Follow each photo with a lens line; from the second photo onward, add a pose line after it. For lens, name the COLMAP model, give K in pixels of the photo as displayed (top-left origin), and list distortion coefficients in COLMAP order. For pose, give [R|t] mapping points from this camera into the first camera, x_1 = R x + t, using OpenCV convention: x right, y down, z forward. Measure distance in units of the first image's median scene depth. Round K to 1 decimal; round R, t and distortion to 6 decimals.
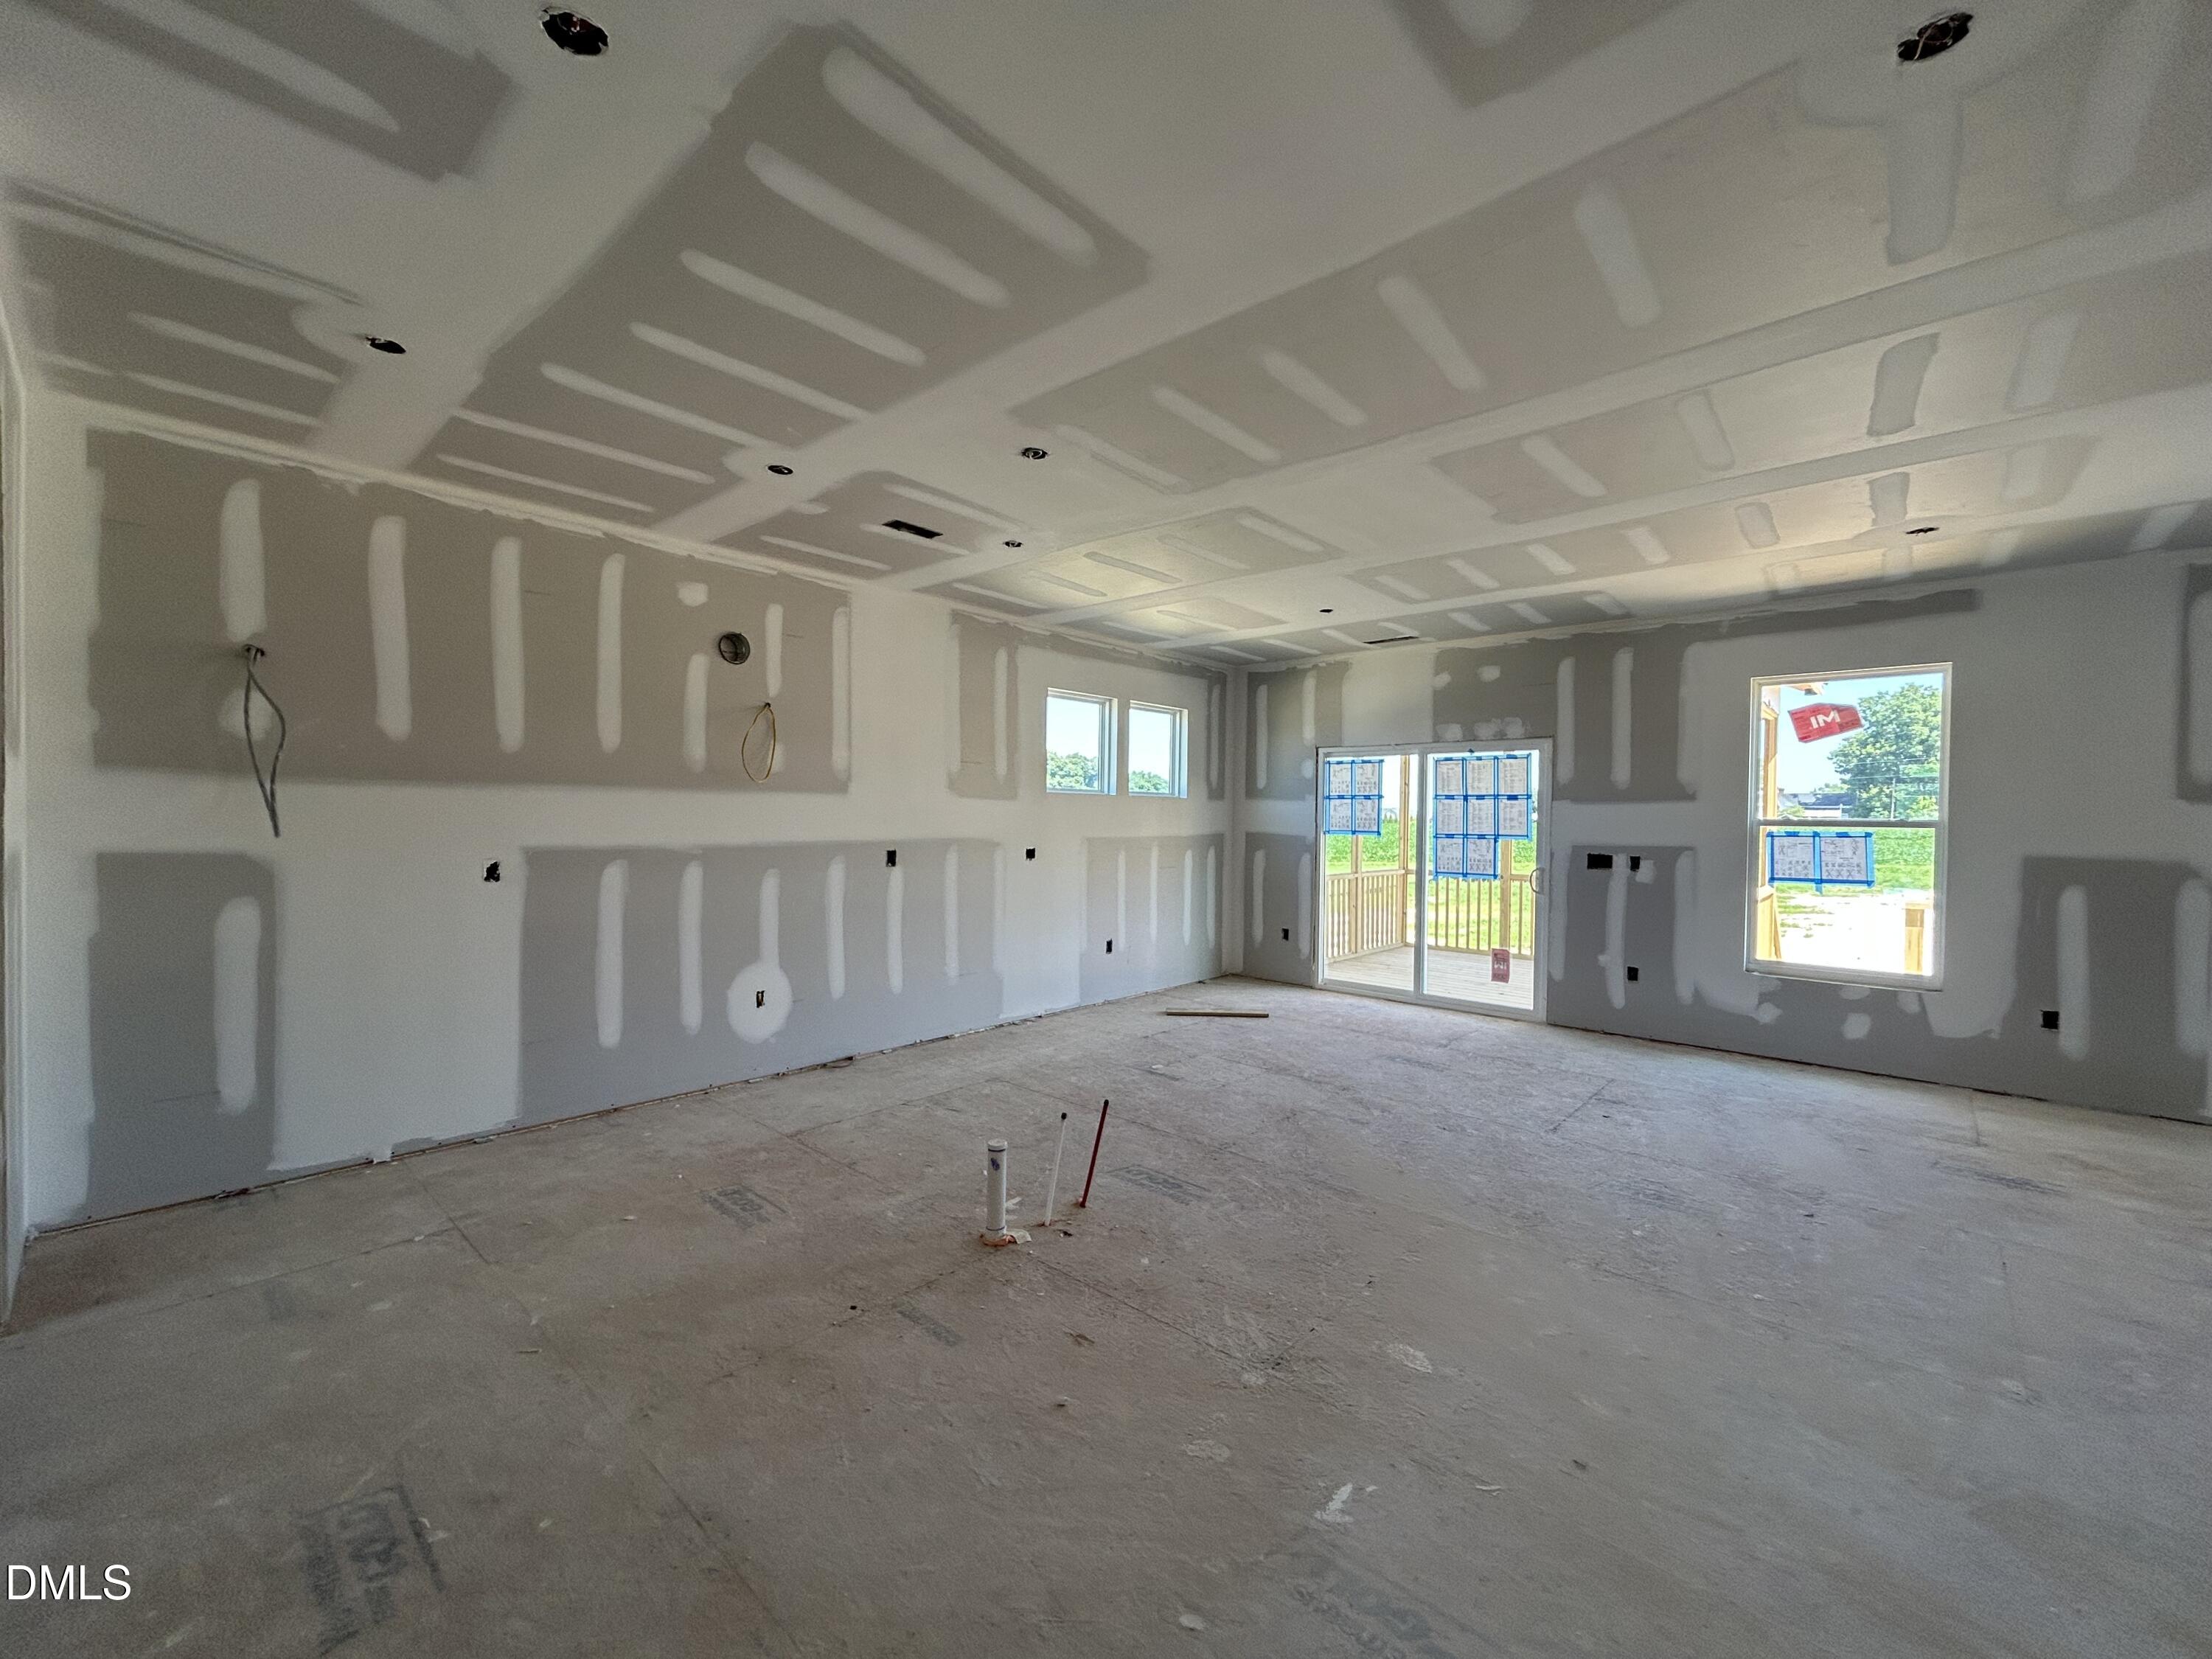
lens RADIAL K [[898.5, 0, 1106.8], [0, 898.5, 828.7], [0, 0, 1]] dist [0.002451, 0.000272]
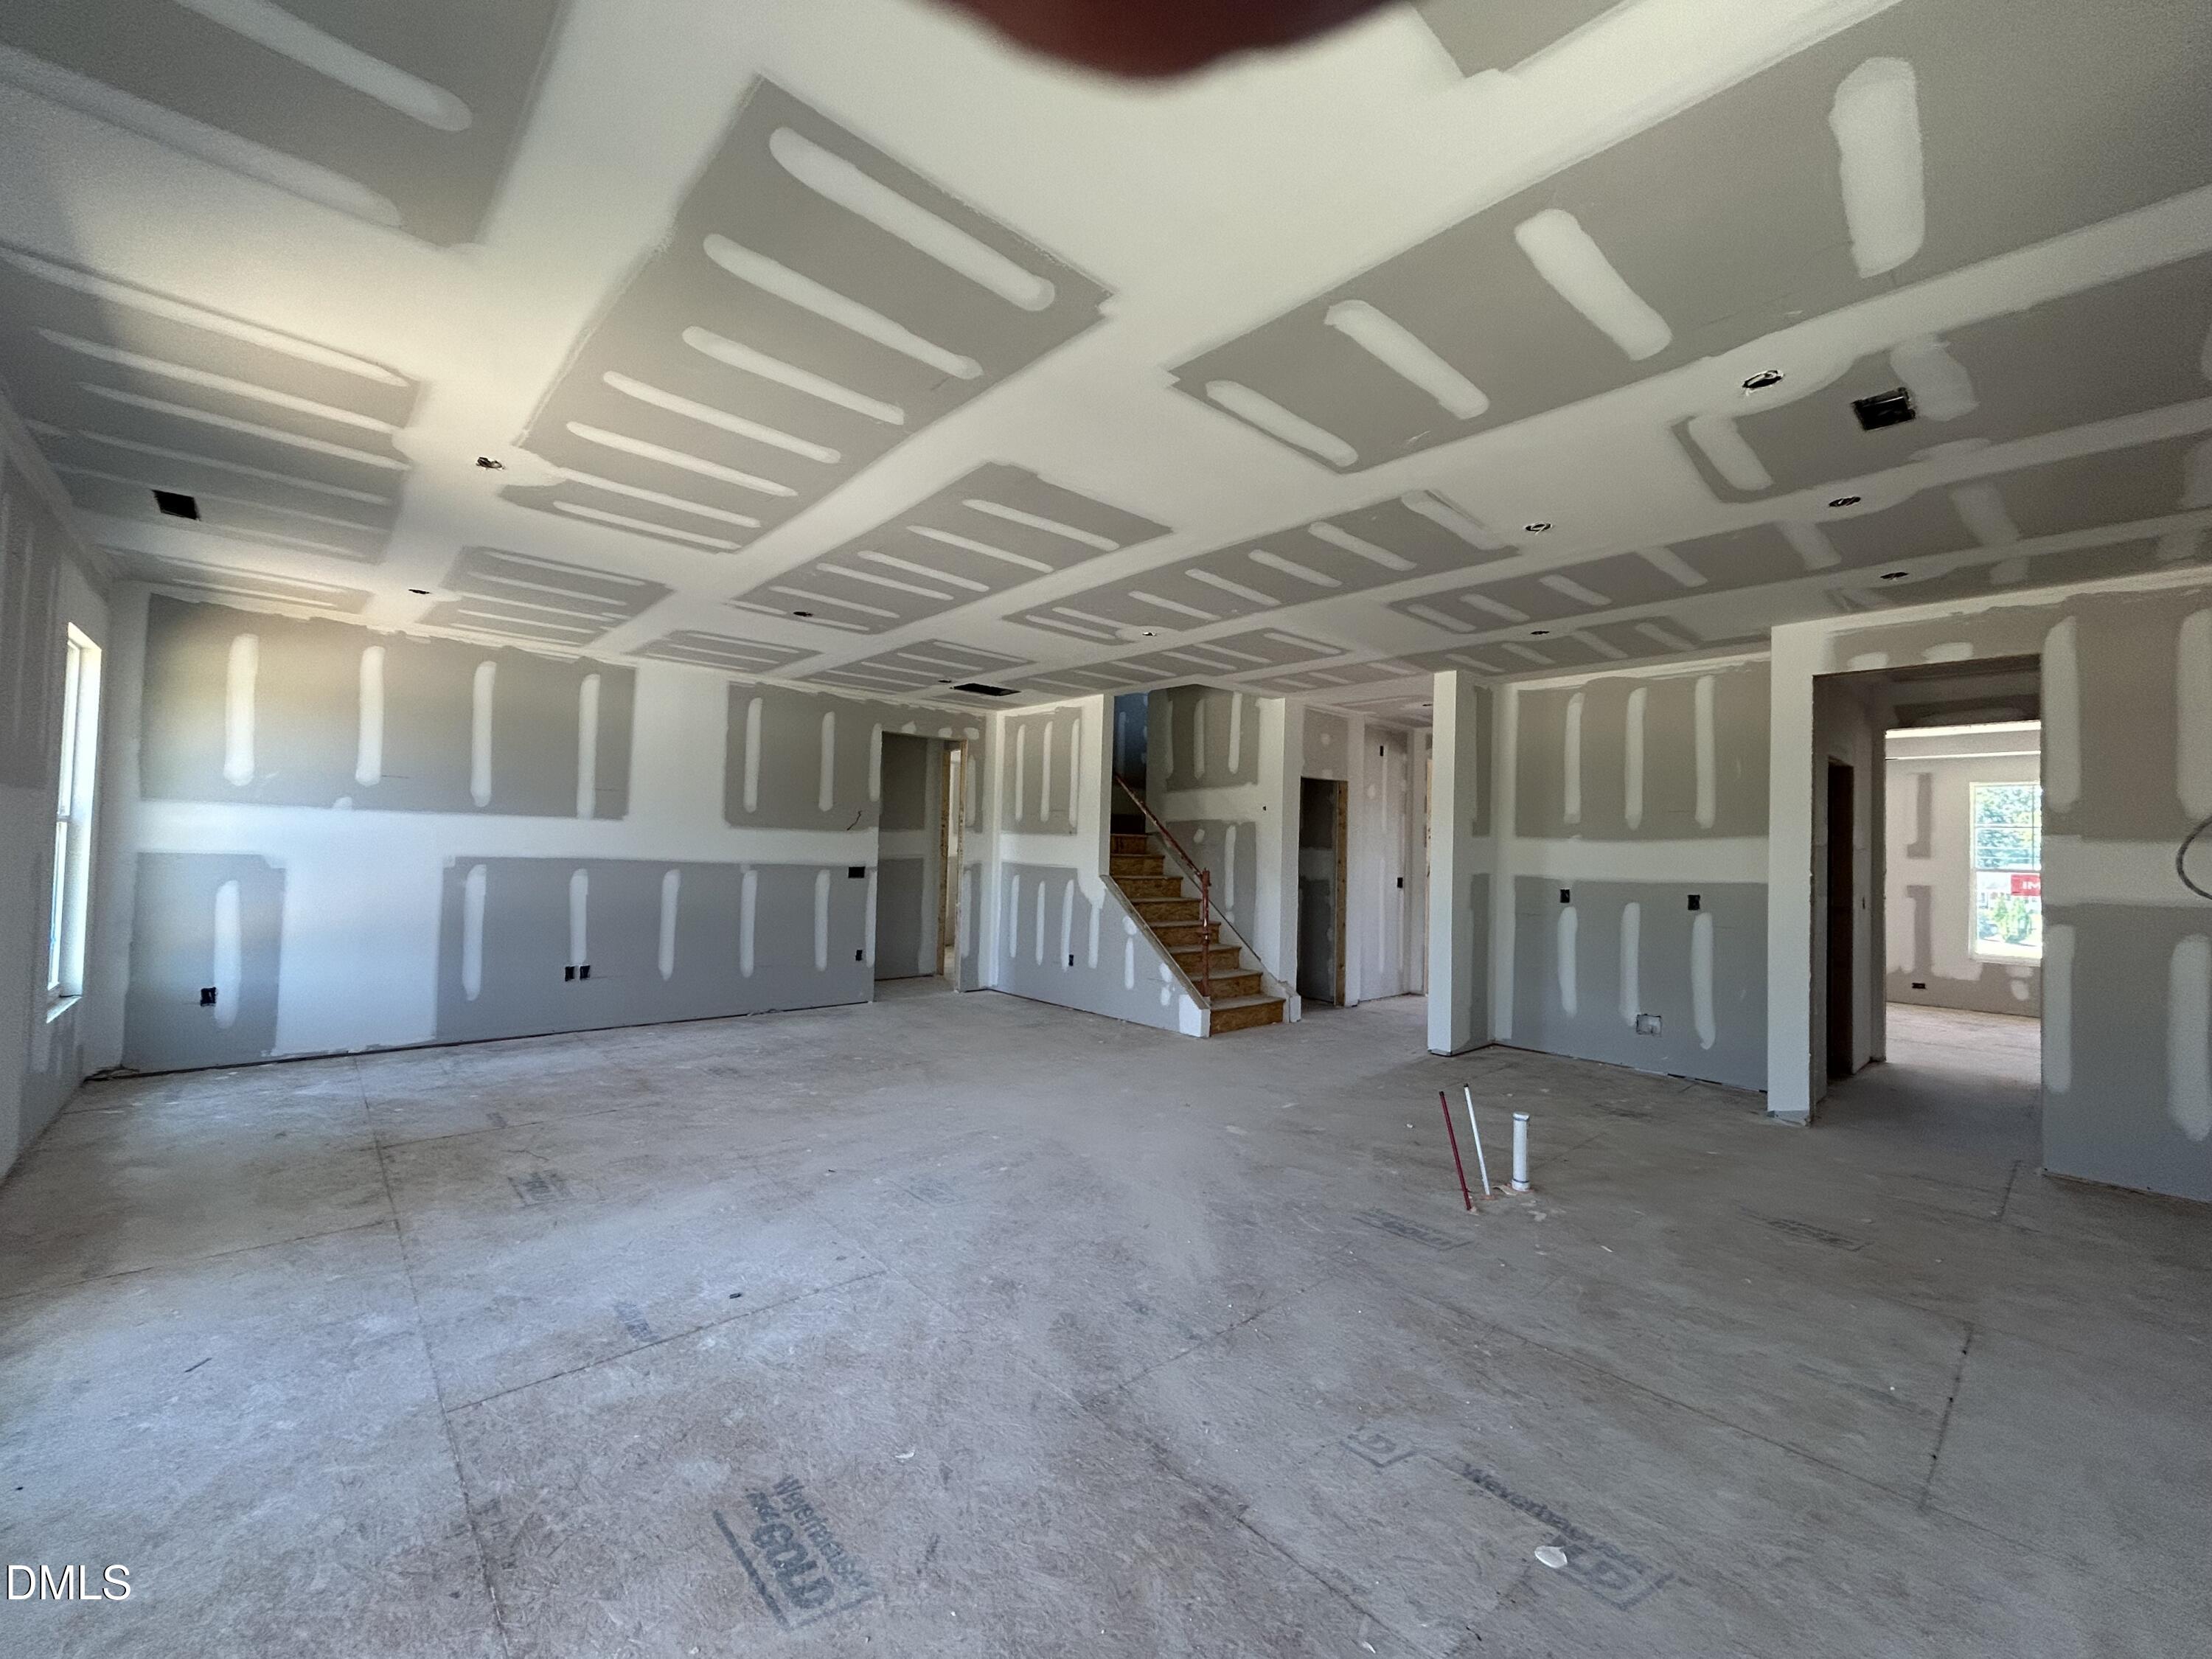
lens RADIAL K [[898.5, 0, 1100.0], [0, 898.5, 819.8], [0, 0, 1]] dist [0.002451, 0.000272]
pose [[-0.994001, -0.035361, 0.103496, 0.205573], [-0.037425, 0.999136, -0.018071, -0.013189], [-0.102768, -0.021836, -0.994466, 1.359321]]
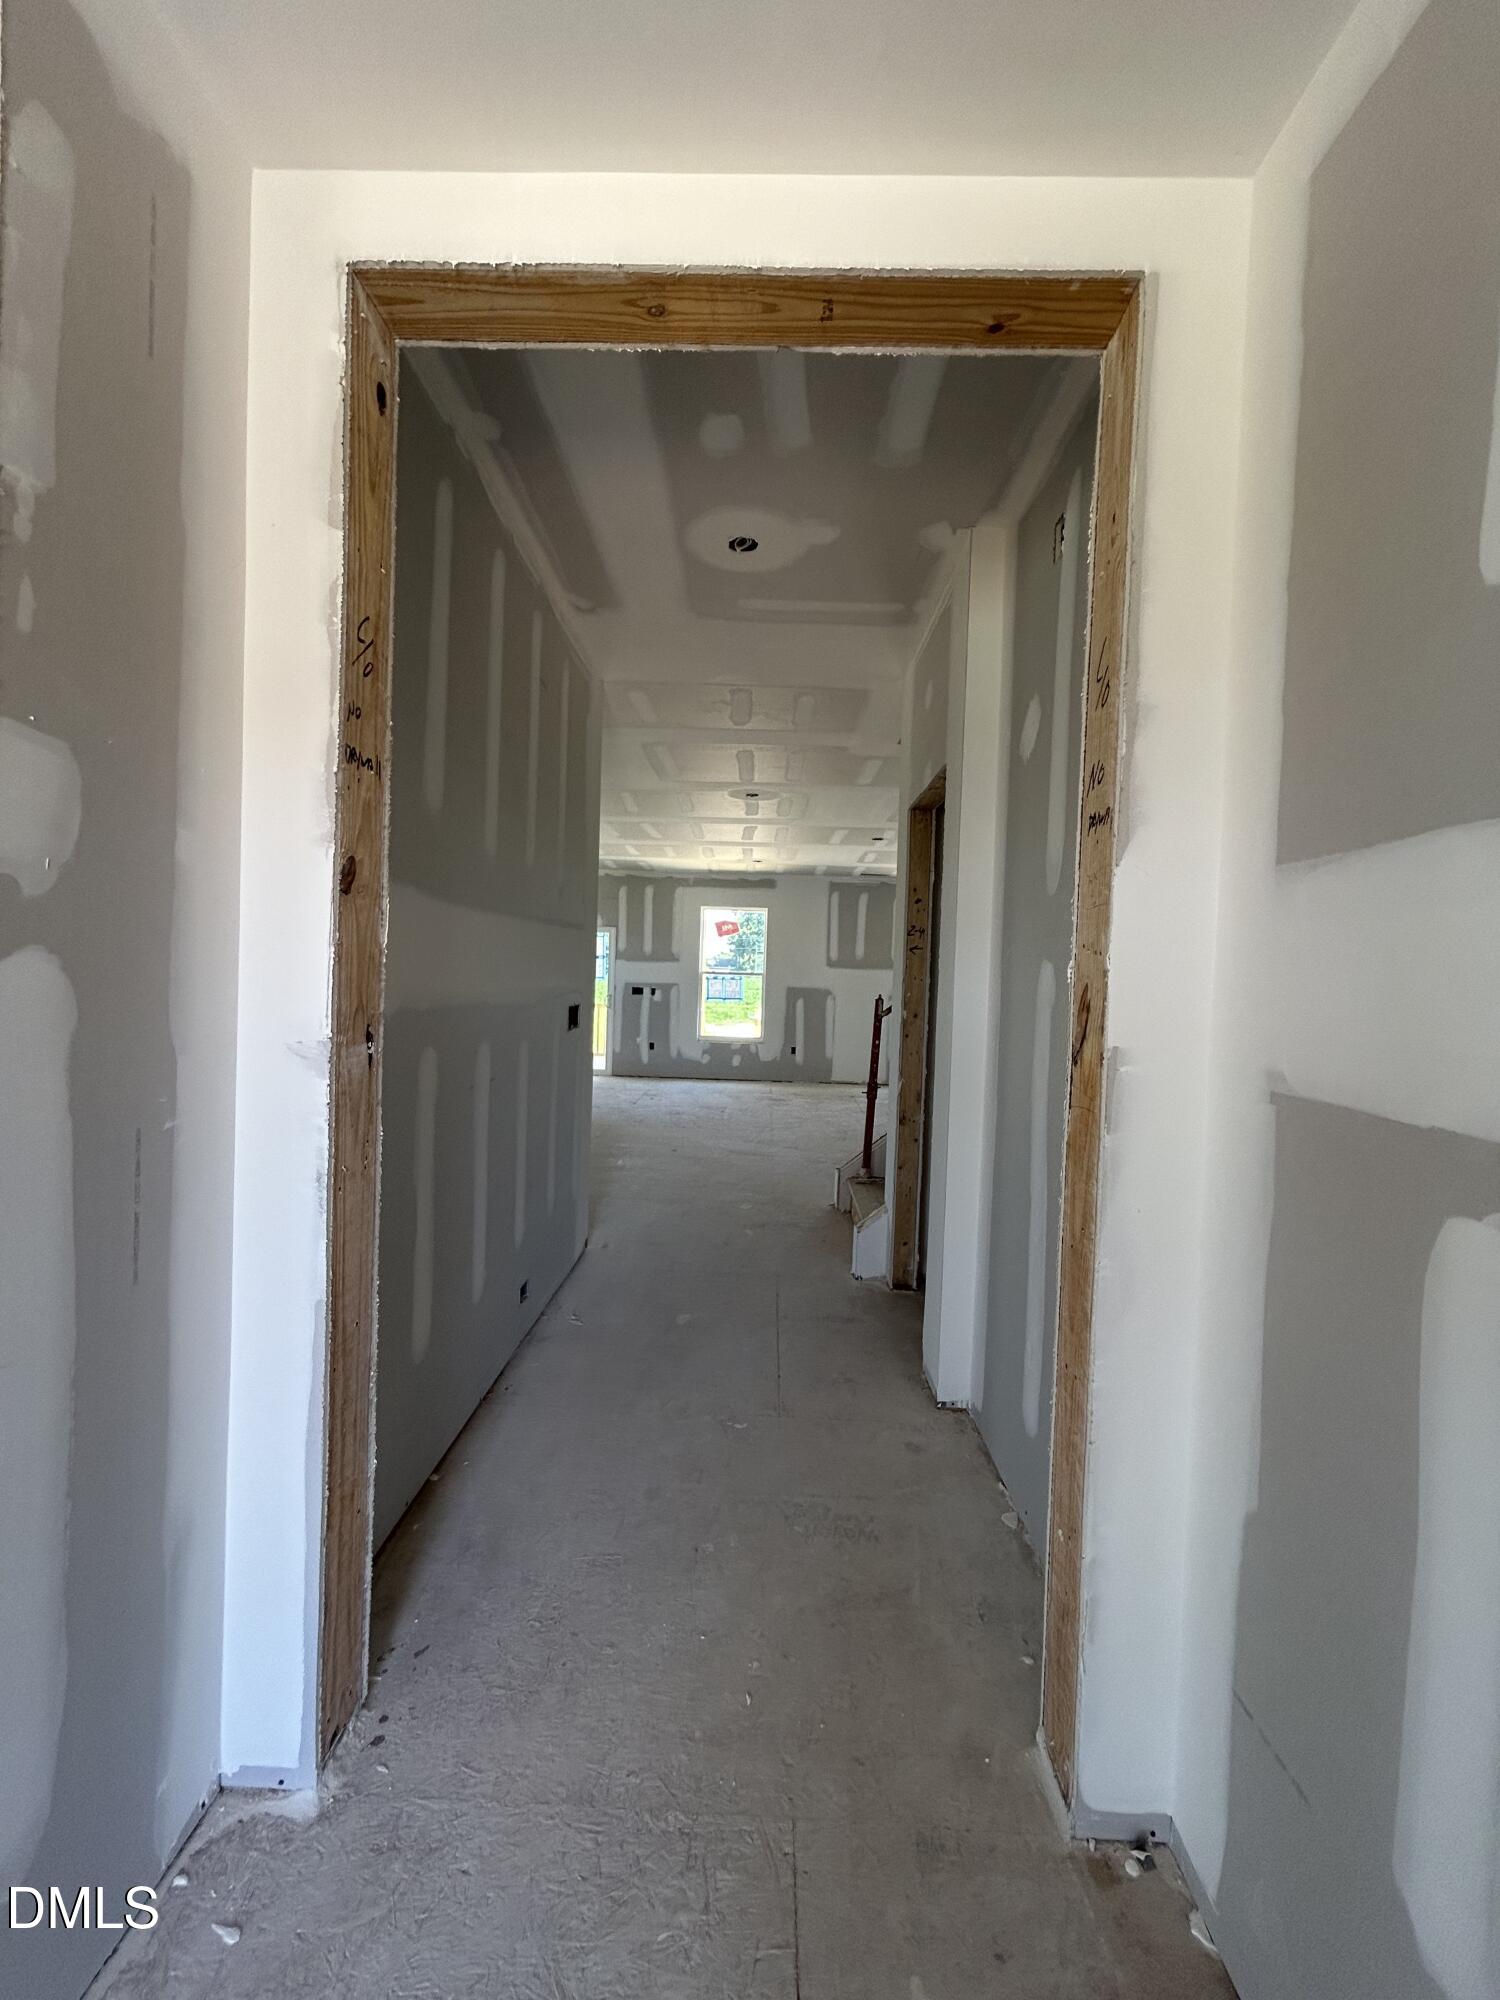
lens RADIAL K [[812.4, 0, 749.6], [0, 812.4, 995.2], [0, 0, 1]] dist [0.002451, 0.000272]
pose [[0.756259, -0.003008, 0.654266, -0.514278], [-0.011902, 0.999761, 0.018355, 0.012074], [-0.654164, -0.021668, 0.756042, -0.607940]]
